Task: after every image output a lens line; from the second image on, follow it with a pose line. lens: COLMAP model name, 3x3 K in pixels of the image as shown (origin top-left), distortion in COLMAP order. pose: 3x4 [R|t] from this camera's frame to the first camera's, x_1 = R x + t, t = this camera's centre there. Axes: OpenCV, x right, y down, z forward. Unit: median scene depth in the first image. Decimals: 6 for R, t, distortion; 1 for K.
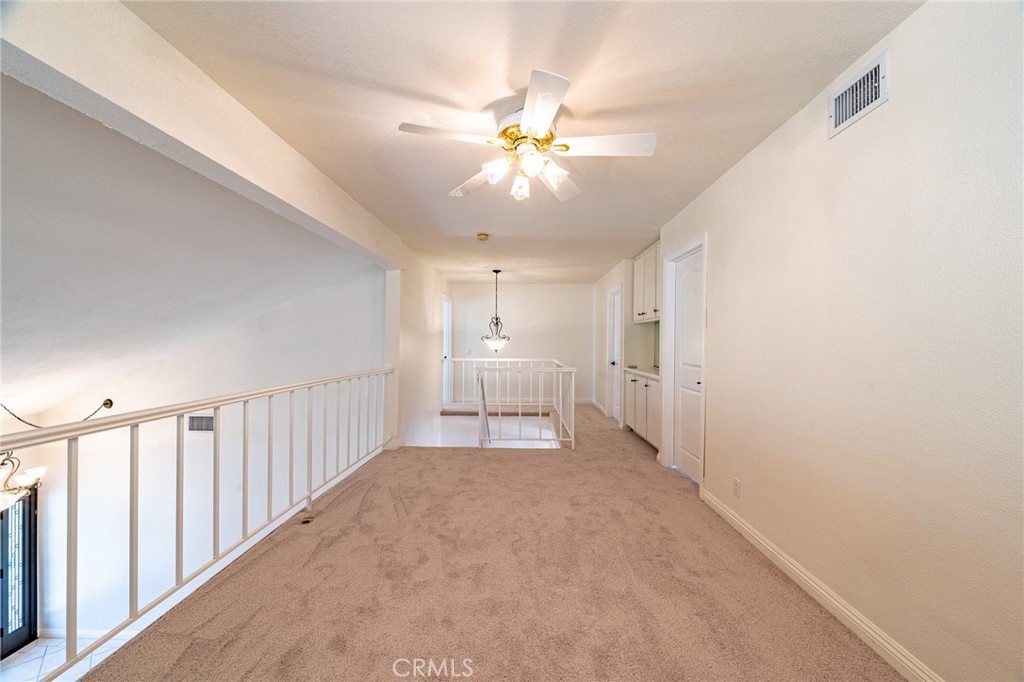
lens RADIAL K [[401.1, 0, 512.1], [0, 401.1, 346.4], [0, 0, 1]] dist [-0.000142, -0.000120]
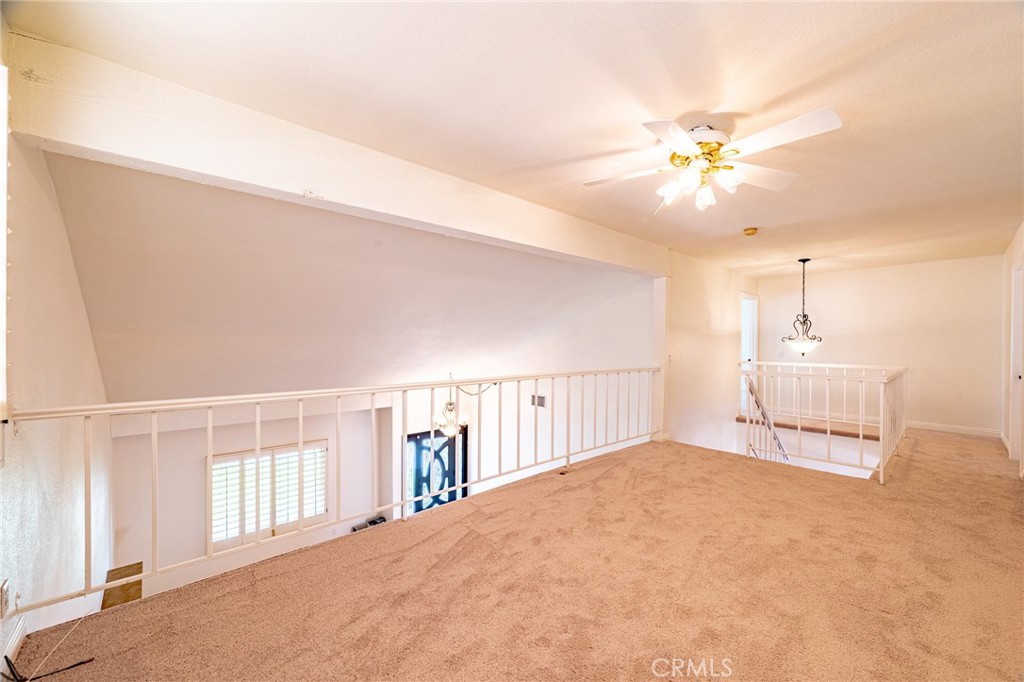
lens RADIAL K [[401.1, 0, 512.1], [0, 401.1, 346.4], [0, 0, 1]] dist [-0.000142, -0.000120]
pose [[0.686689, 0.006880, -0.726919, 0.293703], [-0.009649, 0.999953, 0.000349, 0.001116], [0.726887, 0.006774, 0.686723, -0.060746]]
